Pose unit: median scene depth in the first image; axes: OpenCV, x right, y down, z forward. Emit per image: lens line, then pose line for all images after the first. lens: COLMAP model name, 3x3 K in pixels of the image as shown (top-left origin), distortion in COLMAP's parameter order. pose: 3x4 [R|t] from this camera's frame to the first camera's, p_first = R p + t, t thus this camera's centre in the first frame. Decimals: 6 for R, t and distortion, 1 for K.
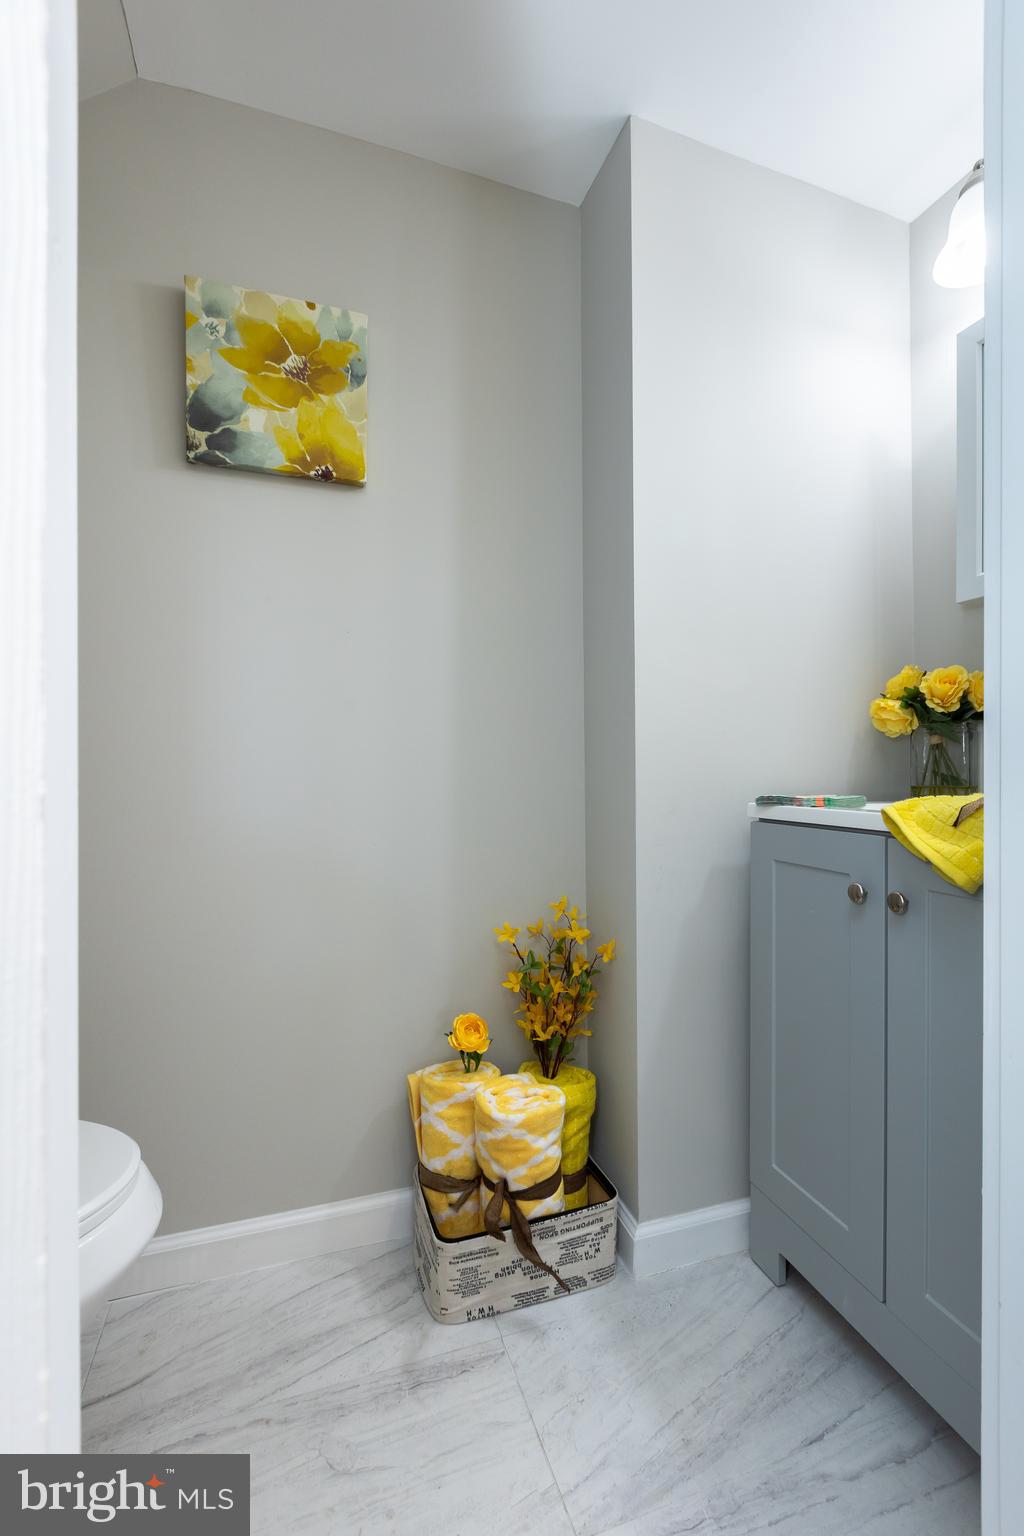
lens RADIAL K [[686.2, 0, 521.3], [0, 686.2, 772.9], [0, 0, 1]] dist [-0.004328, -0.001315]
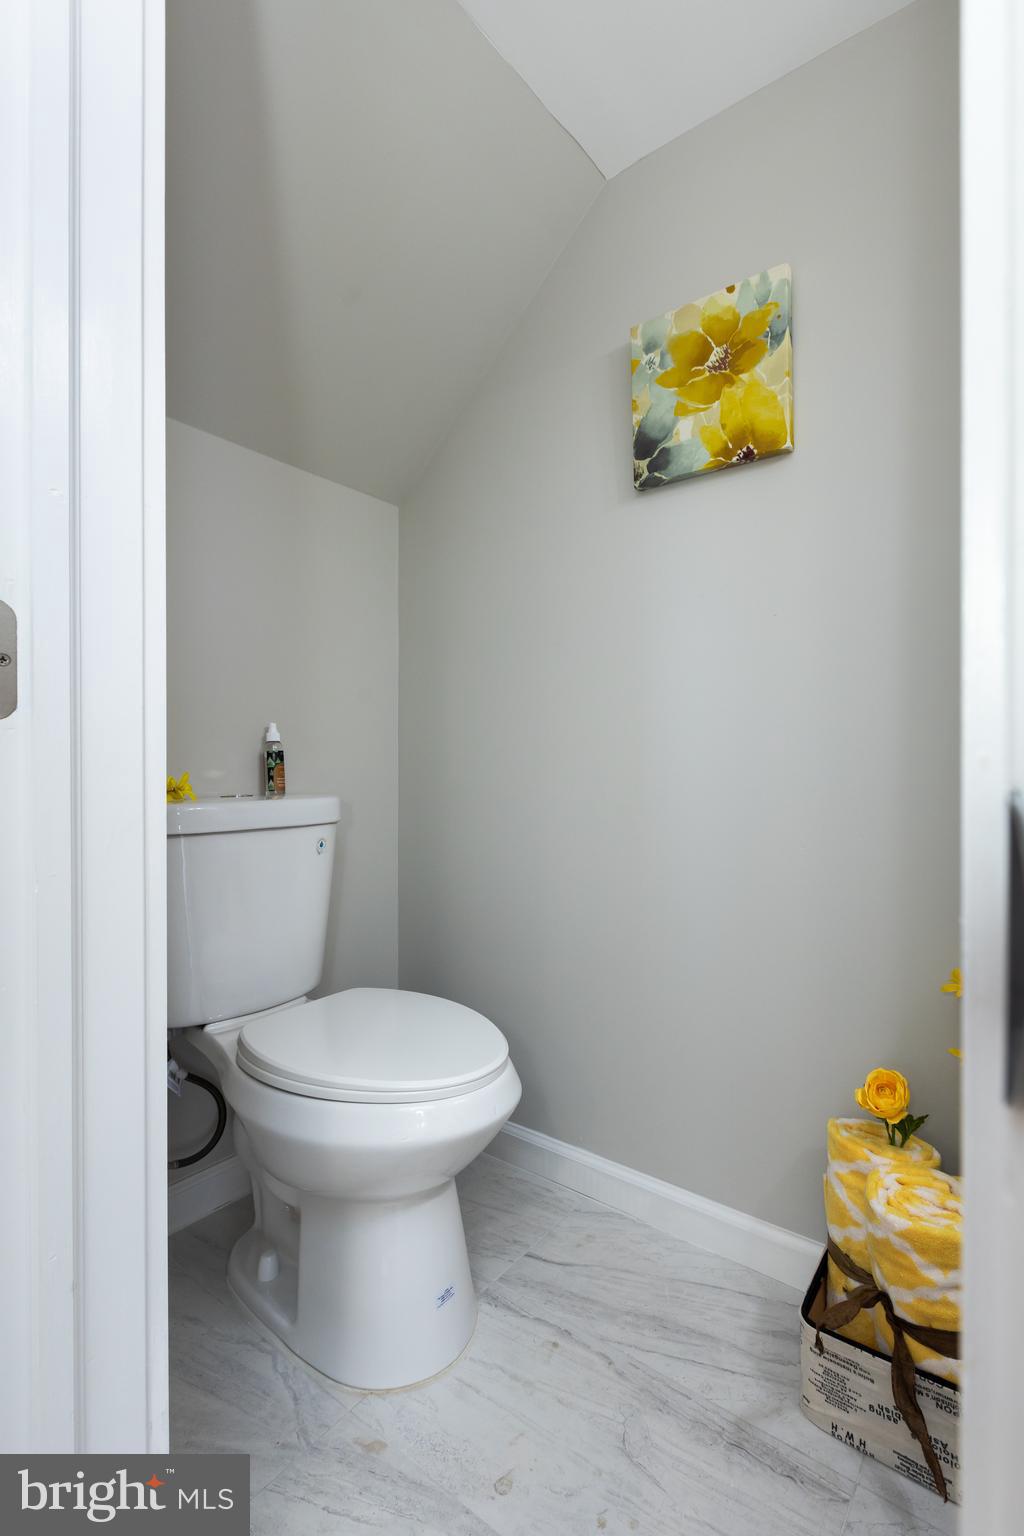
lens RADIAL K [[686.2, 0, 518.2], [0, 686.2, 763.5], [0, 0, 1]] dist [-0.004328, -0.001315]
pose [[0.561693, -0.002636, -0.827341, 0.369065], [0.004656, 0.999989, -0.000026, -0.006414], [0.827333, -0.003838, 0.561699, 0.219500]]
